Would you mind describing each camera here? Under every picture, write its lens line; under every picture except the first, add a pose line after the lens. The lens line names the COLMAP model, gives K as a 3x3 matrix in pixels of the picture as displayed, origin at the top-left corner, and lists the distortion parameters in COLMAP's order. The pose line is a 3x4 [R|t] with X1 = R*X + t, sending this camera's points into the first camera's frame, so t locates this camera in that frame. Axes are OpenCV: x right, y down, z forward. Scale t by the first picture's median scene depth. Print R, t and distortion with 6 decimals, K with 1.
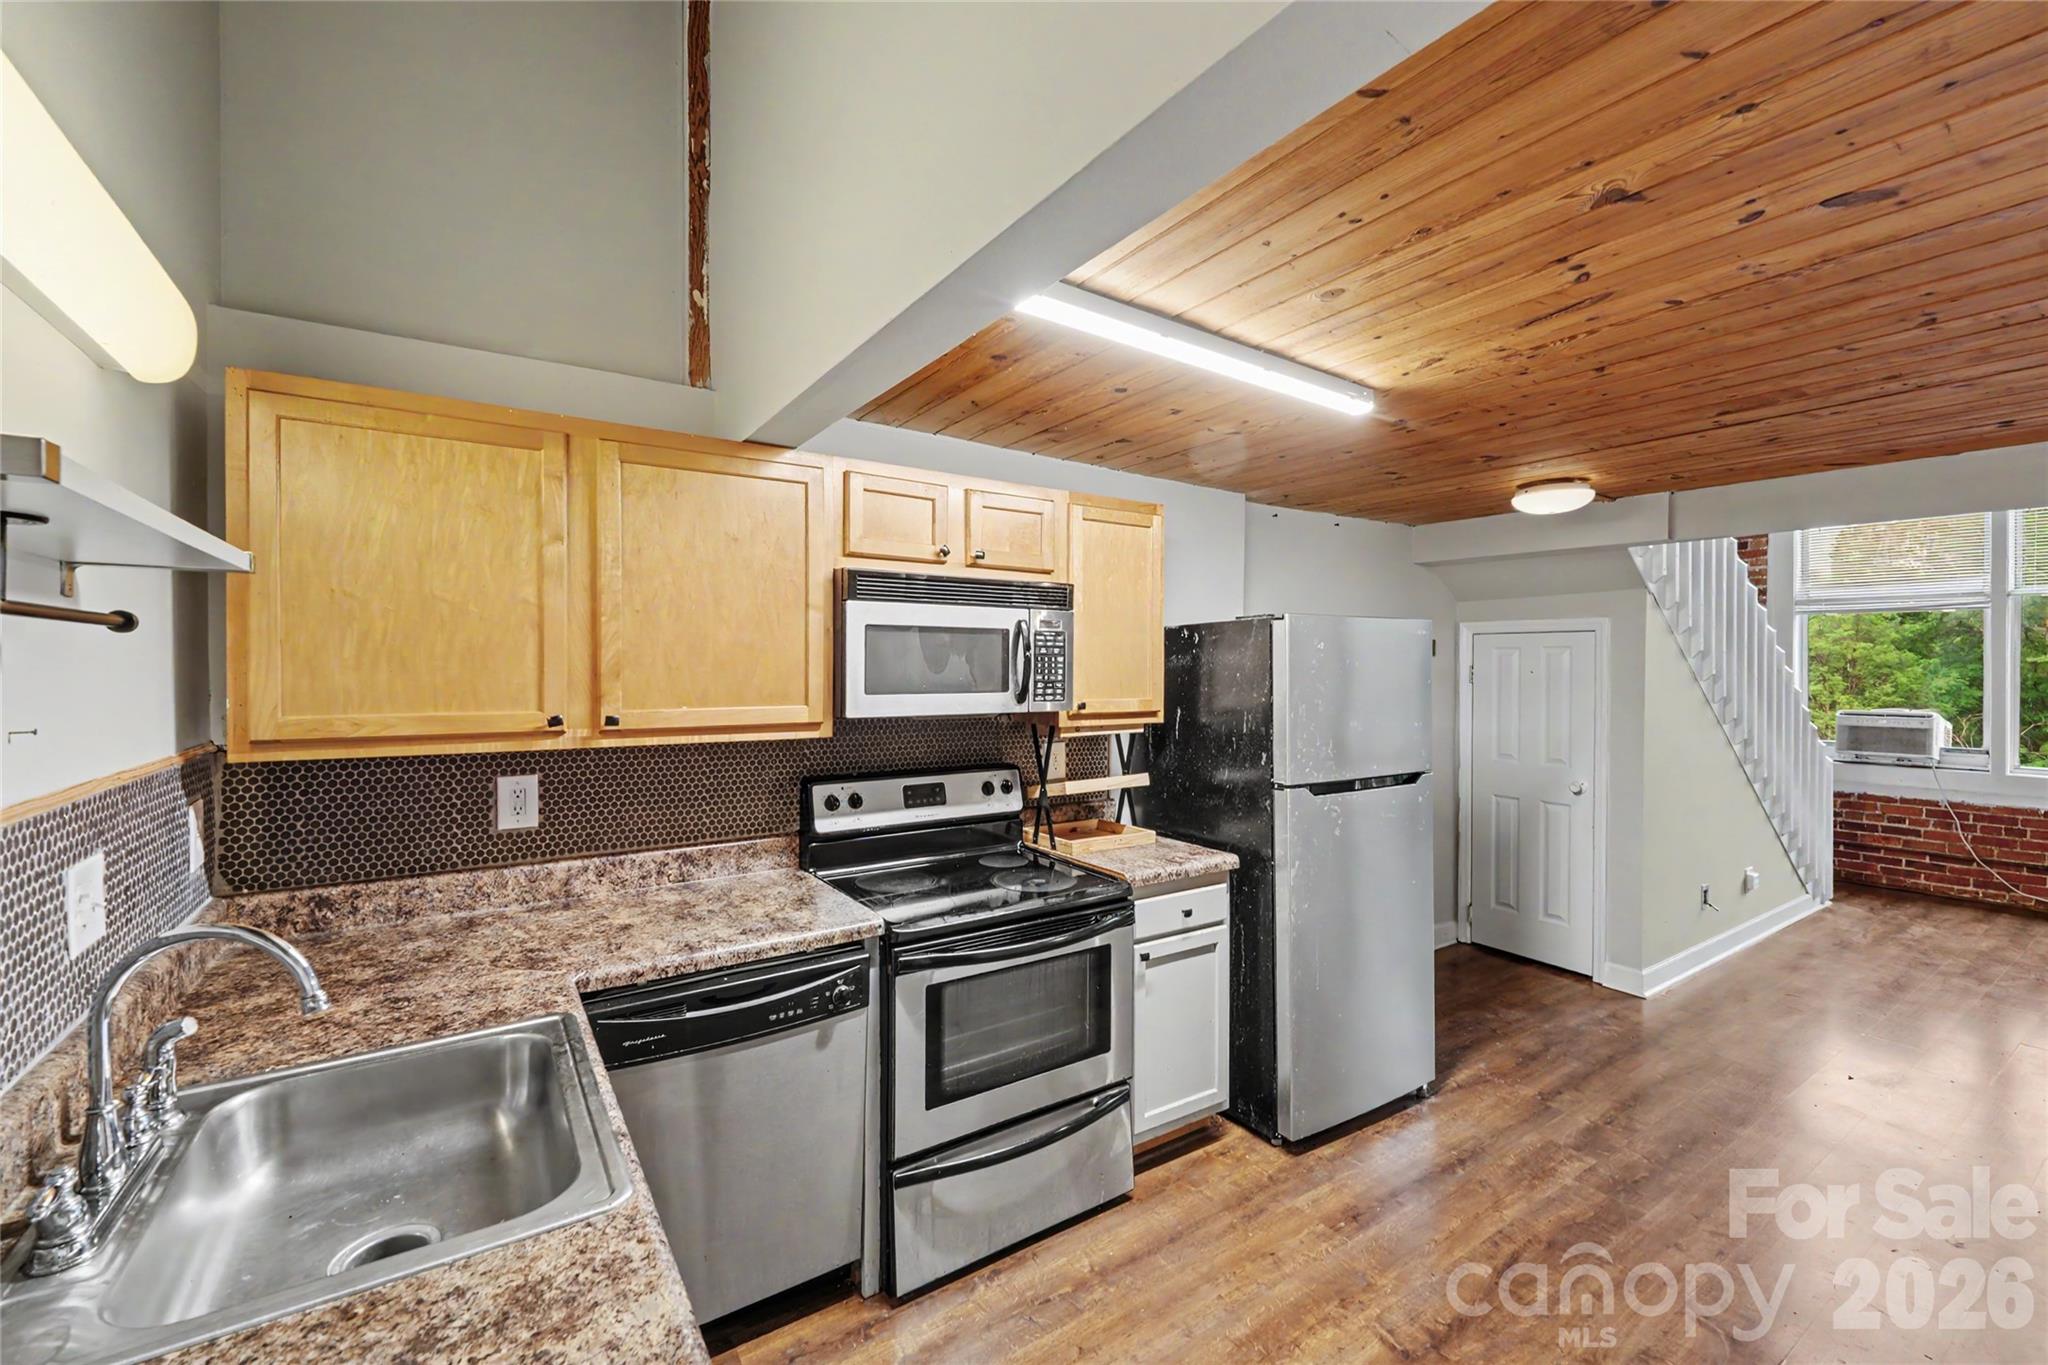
lens RADIAL K [[838.2, 0, 1019.7], [0, 838.2, 675.2], [0, 0, 1]] dist [0.000143, -0.000714]
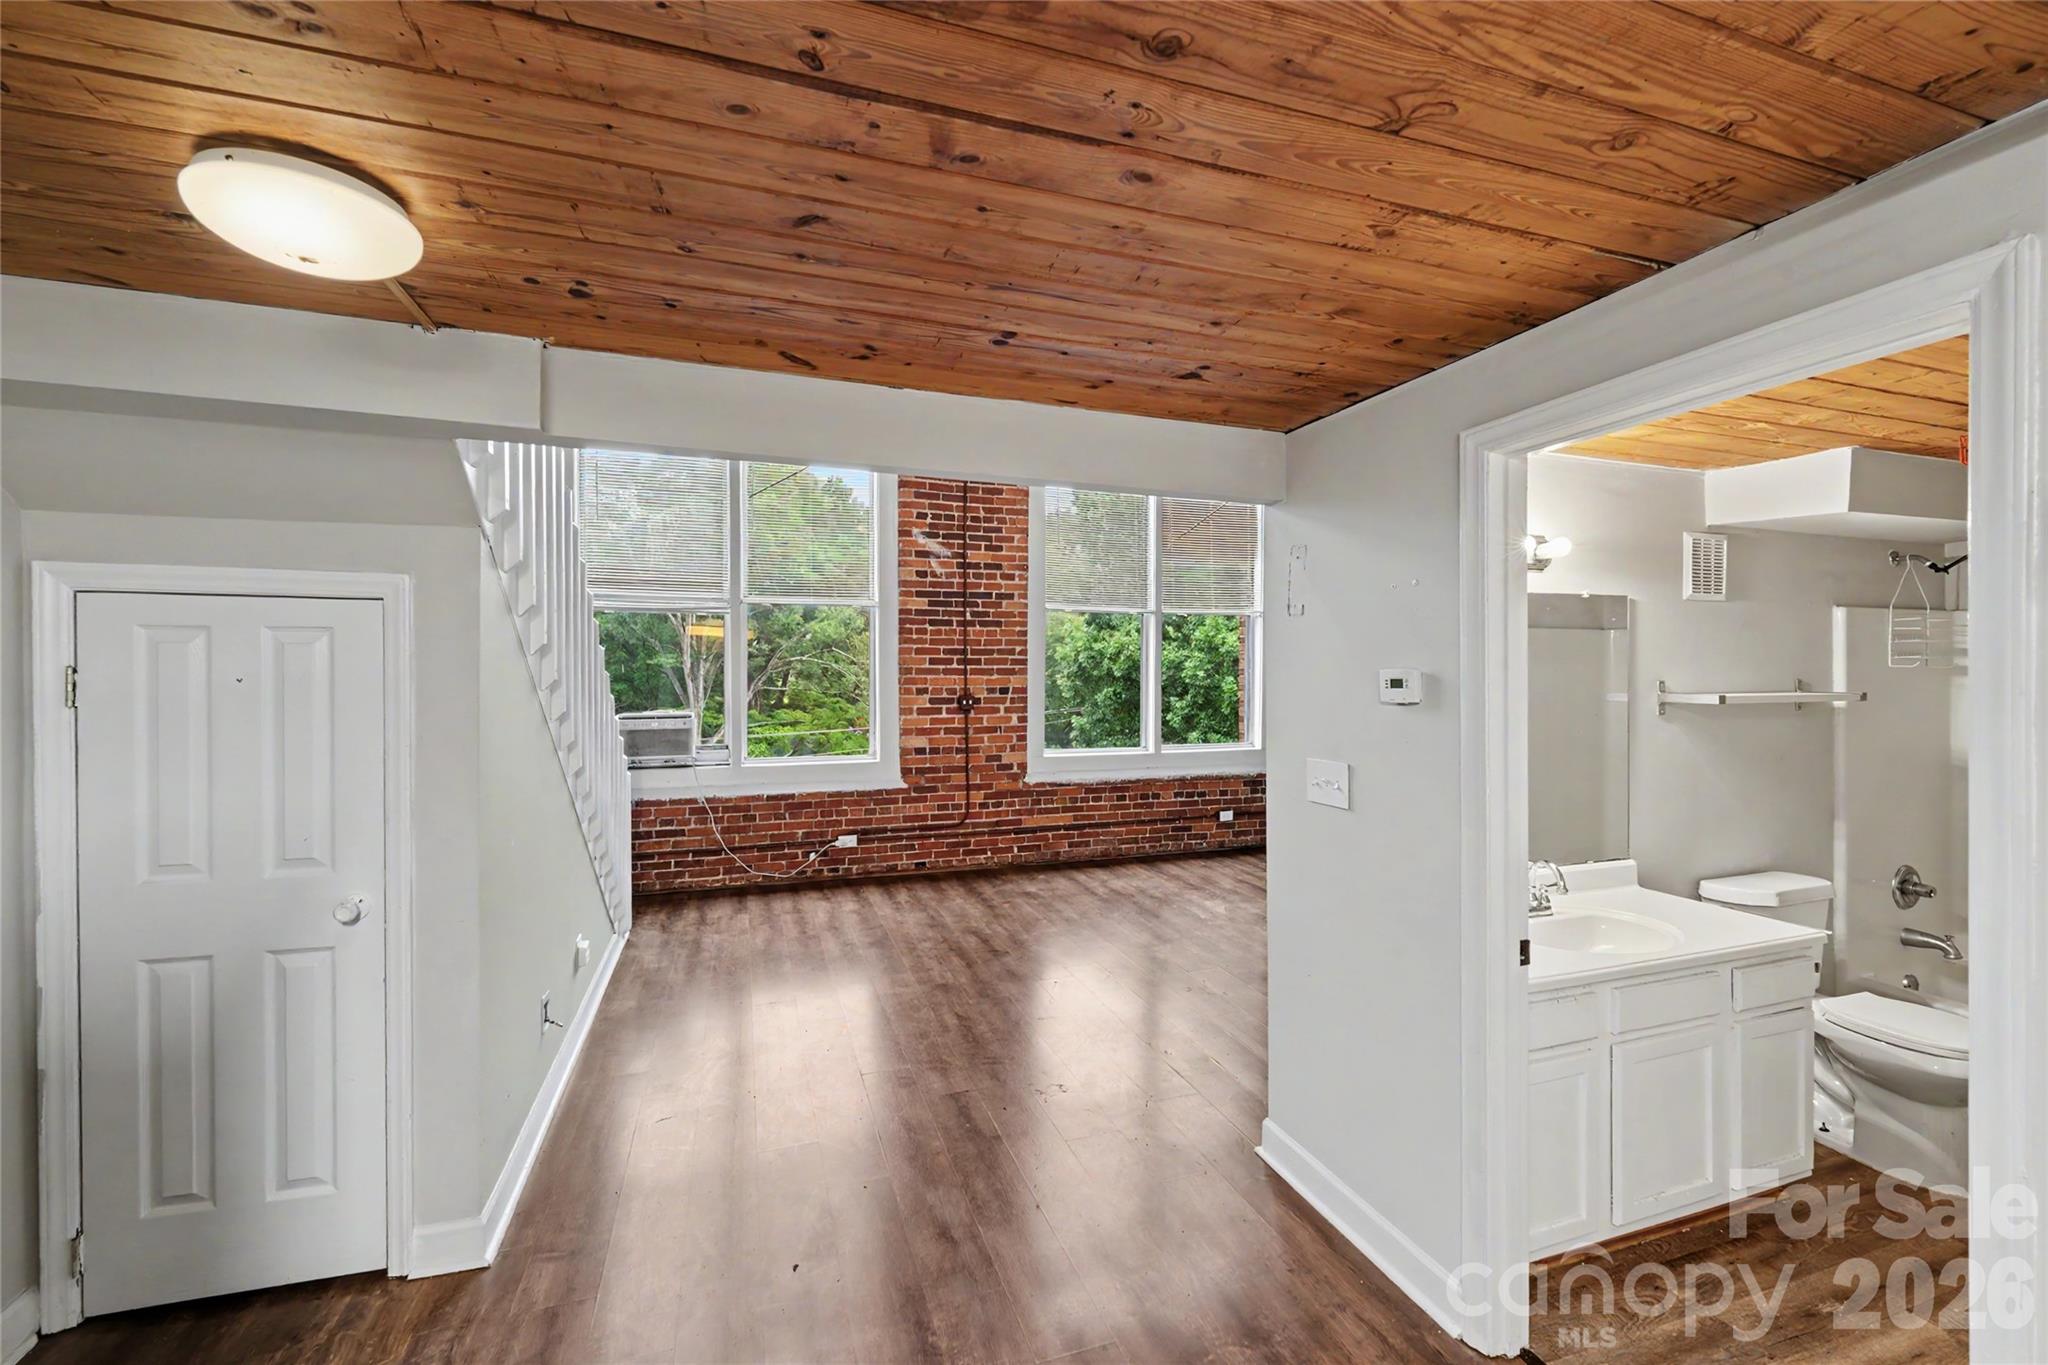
lens RADIAL K [[836.4, 0, 1024.0], [0, 836.4, 682.5], [0, 0, 1]] dist [0.002183, -0.000120]
pose [[0.254123, -0.016878, 0.967025, 0.466311], [0.007713, 0.999851, 0.015424, -0.010863], [-0.967141, 0.003539, 0.254216, 0.788341]]
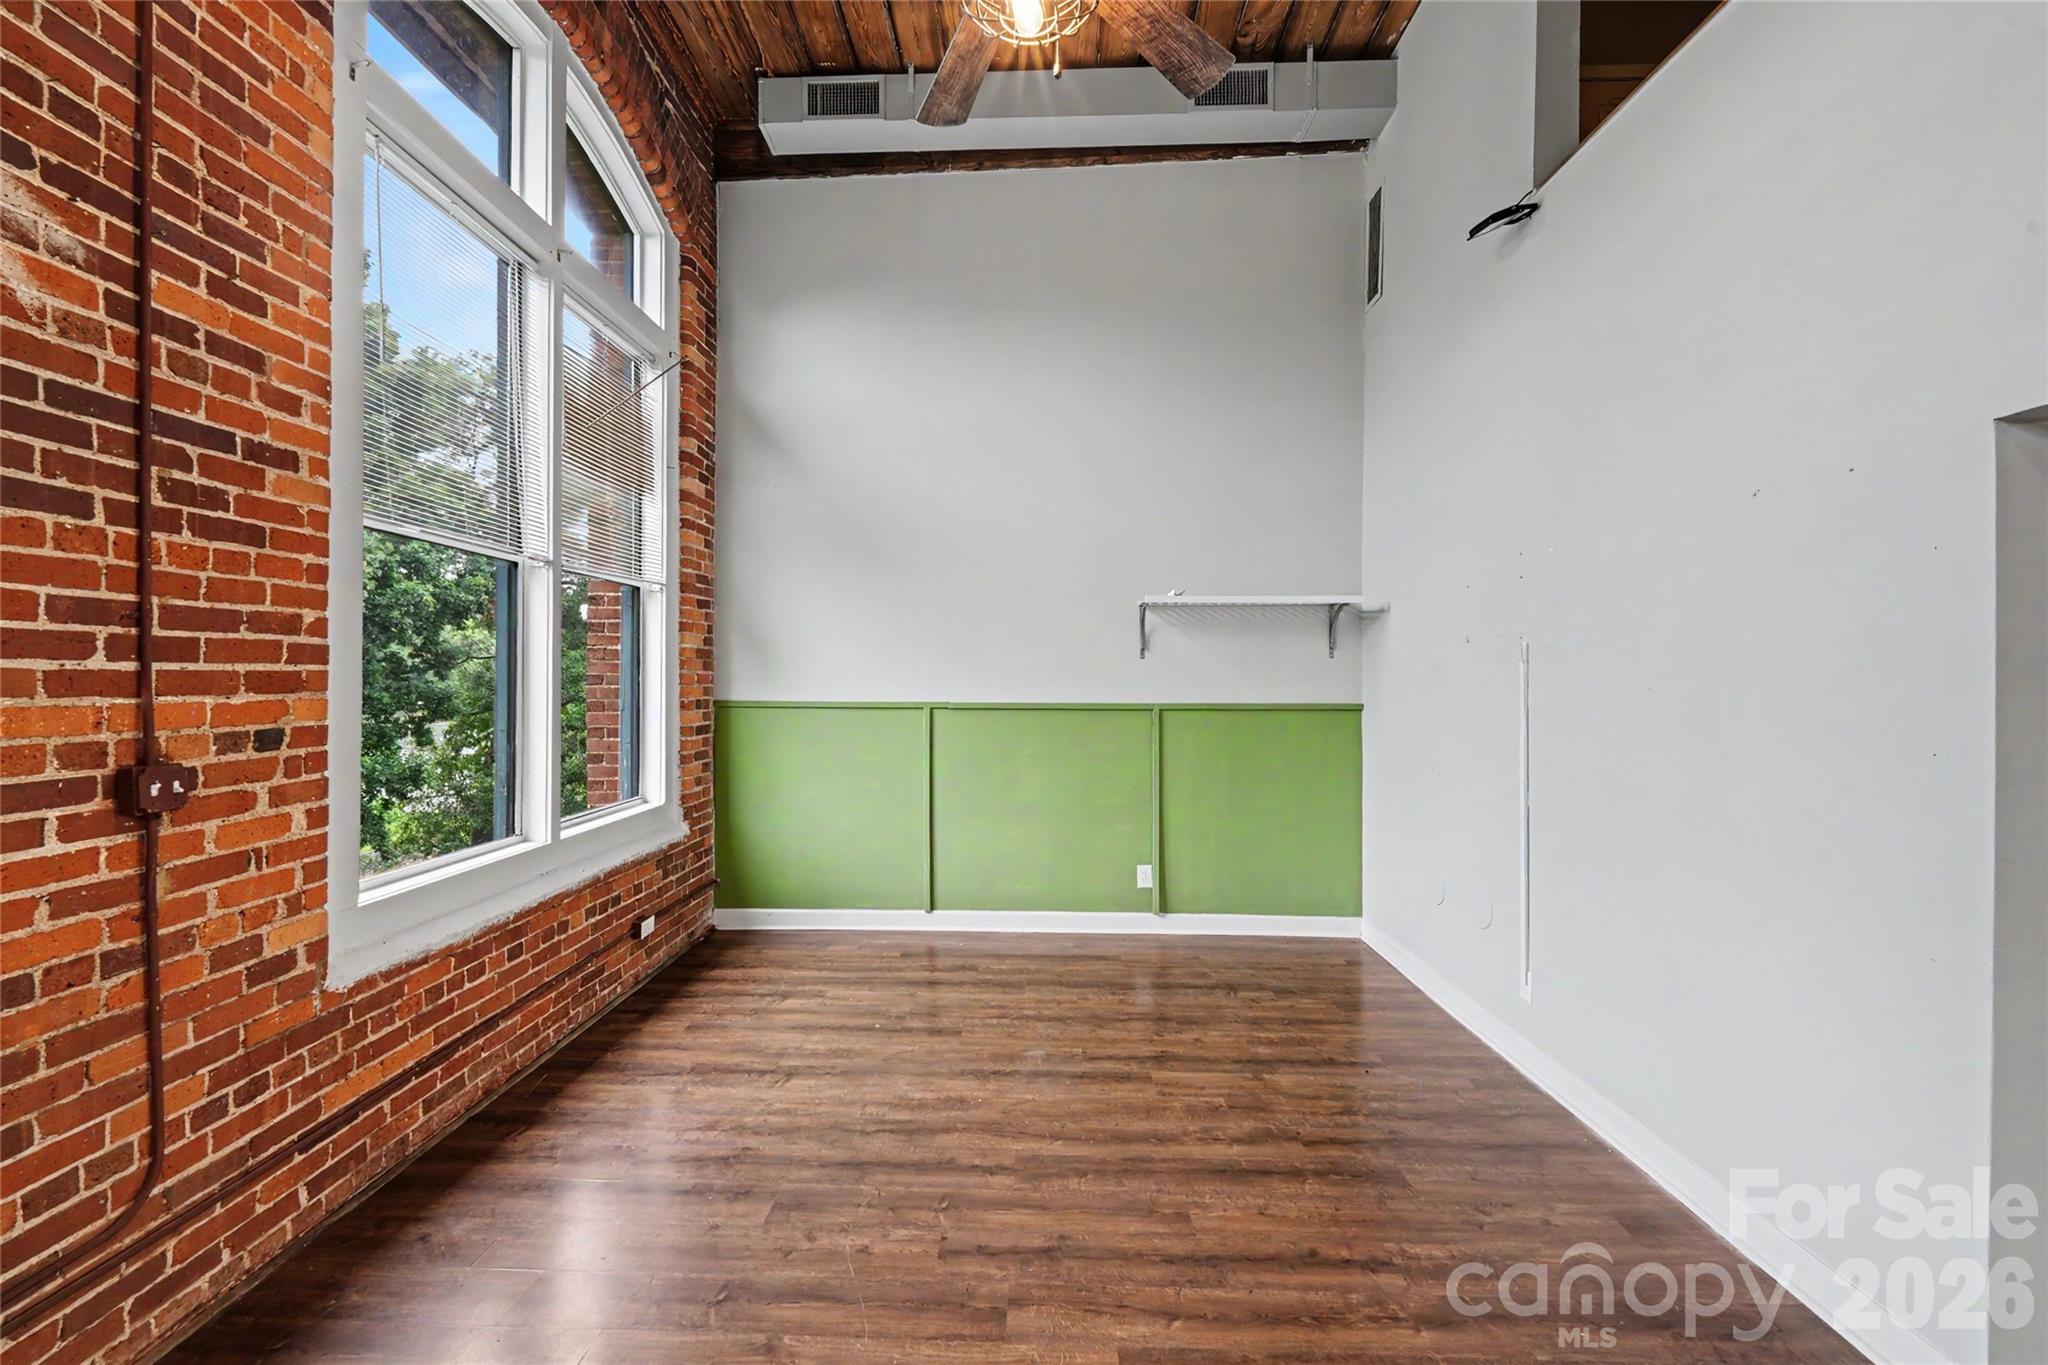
lens RADIAL K [[833.5, 0, 1013.7], [0, 833.5, 687.2], [0, 0, 1]] dist [0.004272, -0.002919]
pose [[-0.816259, -0.012161, 0.577558, 1.832176], [-0.000550, 0.999794, 0.020274, -0.017916], [-0.577686, 0.016231, -0.816098, 1.764673]]
